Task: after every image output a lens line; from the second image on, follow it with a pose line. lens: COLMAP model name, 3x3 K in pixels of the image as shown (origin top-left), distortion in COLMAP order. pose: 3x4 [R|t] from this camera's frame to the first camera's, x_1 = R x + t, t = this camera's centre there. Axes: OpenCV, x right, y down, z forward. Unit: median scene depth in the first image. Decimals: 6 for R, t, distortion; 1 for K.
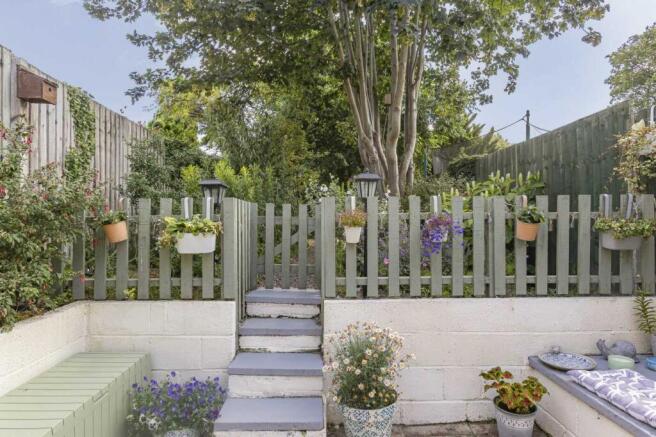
lens RADIAL K [[379.4, 0, 315.4], [0, 379.4, 215.6], [0, 0, 1]] dist [-0.007375, -0.000318]
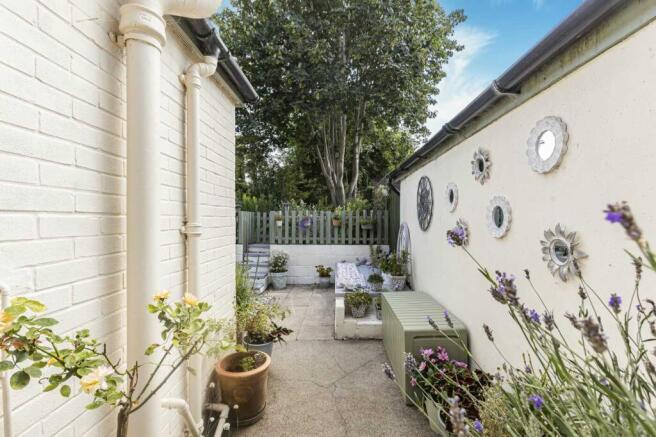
lens RADIAL K [[307.2, 0, 328.0], [0, 307.2, 218.5], [0, 0, 1]] dist [0.001963, 0.000482]
pose [[0.998777, 0.006703, -0.048995, 0.597250], [-0.006266, 0.999939, 0.009078, -0.014373], [0.049053, -0.008760, 0.998758, -1.439126]]
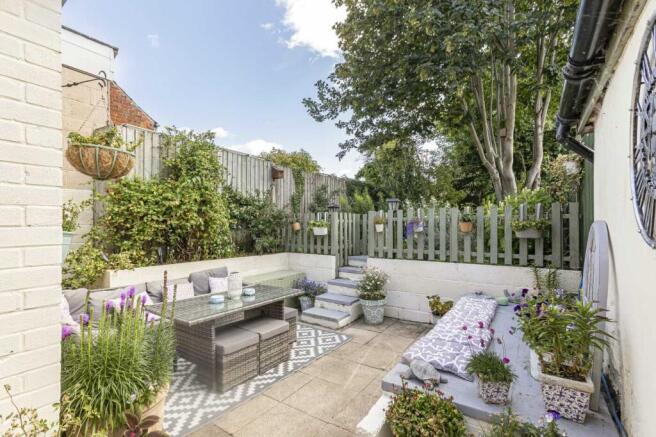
lens RADIAL K [[307.2, 0, 328.0], [0, 307.2, 218.5], [0, 0, 1]] dist [0.001963, 0.000482]
pose [[0.808998, -0.012520, -0.587678, 0.869532], [0.002275, 0.999832, -0.018169, 0.026211], [0.587807, 0.013361, 0.808891, -0.576466]]
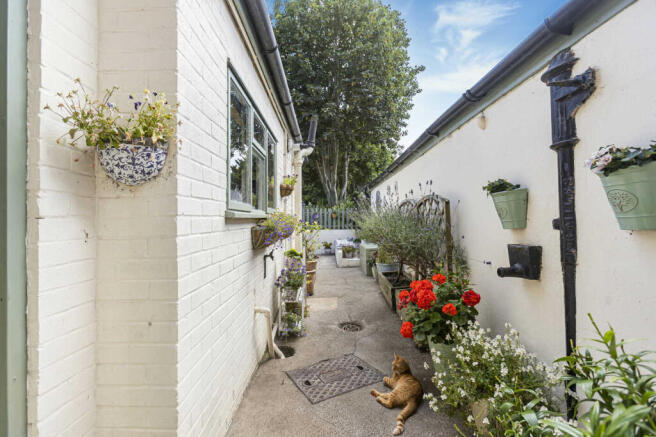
lens RADIAL K [[316.3, 0, 328.0], [0, 316.3, 218.5], [0, 0, 1]] dist [0.000295, 0.000012]
pose [[0.999954, -0.000512, -0.009556, 0.500934], [0.000565, 0.999985, 0.005519, 0.053490], [0.009553, -0.005524, 0.999939, -3.036695]]
